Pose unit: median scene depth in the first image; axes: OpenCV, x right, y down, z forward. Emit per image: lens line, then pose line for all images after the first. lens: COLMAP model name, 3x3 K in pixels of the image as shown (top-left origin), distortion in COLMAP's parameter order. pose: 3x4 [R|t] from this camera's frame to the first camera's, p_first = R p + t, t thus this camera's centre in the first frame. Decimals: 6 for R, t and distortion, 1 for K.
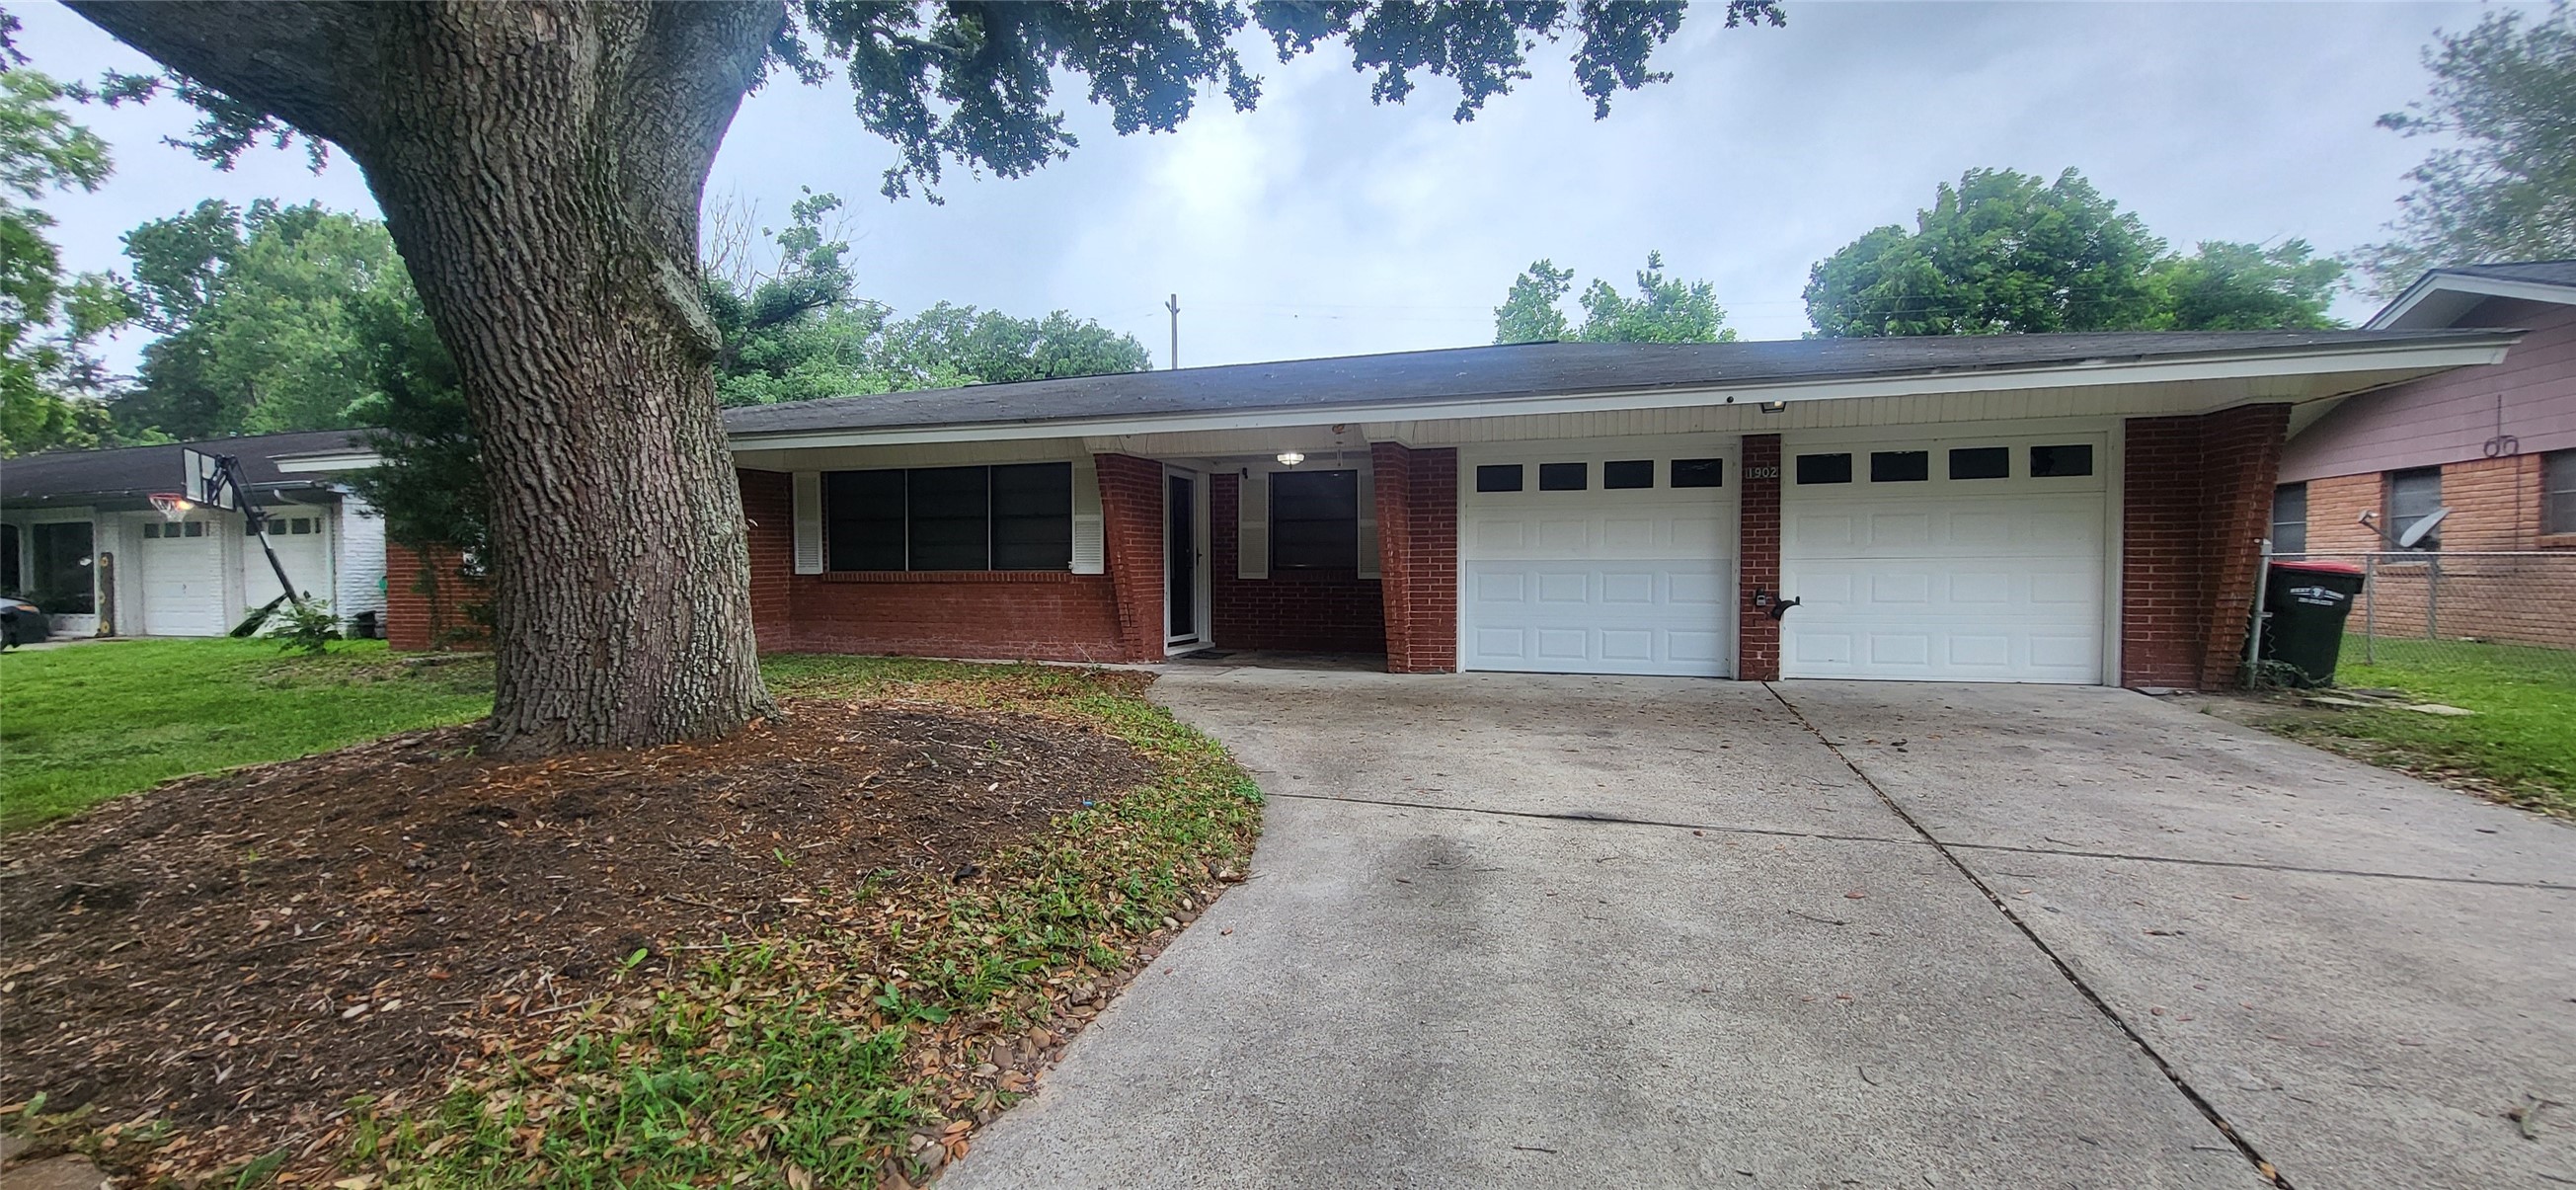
lens RADIAL K [[1020.9, 0, 1277.8], [0, 1020.9, 597.9], [0, 0, 1]] dist [-0.001413, 0.000395]
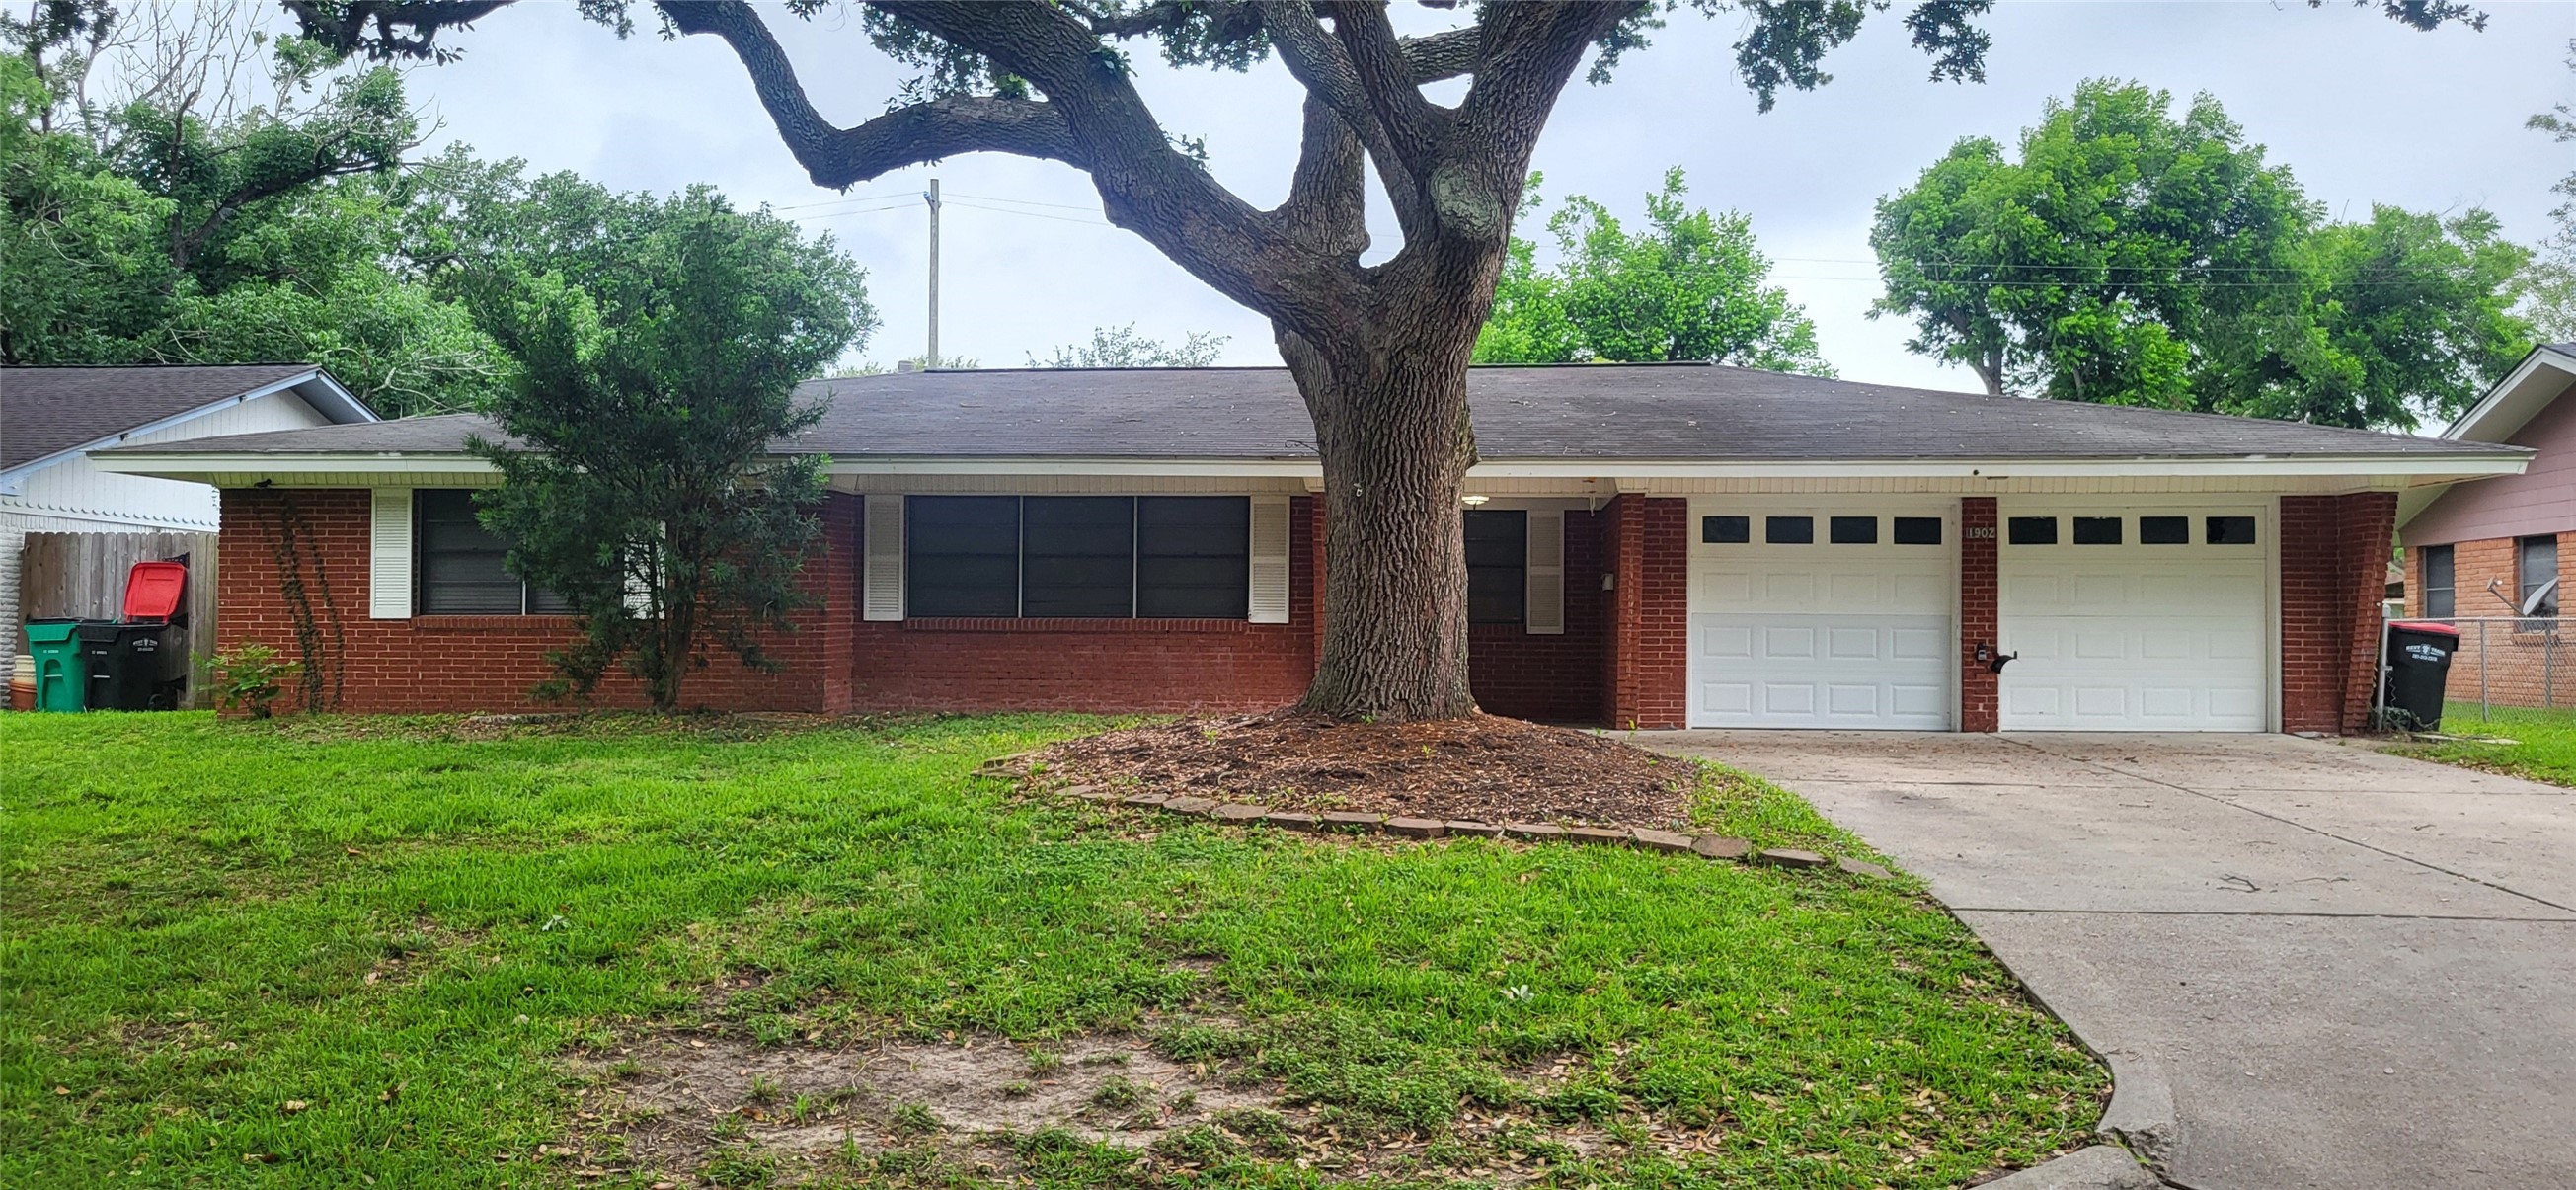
lens RADIAL K [[2080.6, 0, 1288.0], [0, 2080.6, 595.0], [0, 0, 1]] dist [0.065251, -0.060431]
pose [[0.969031, 0.016561, 0.246384, -0.678320], [-0.003466, 0.998562, -0.053488, 0.053130], [-0.246916, 0.050978, 0.967695, -0.823642]]
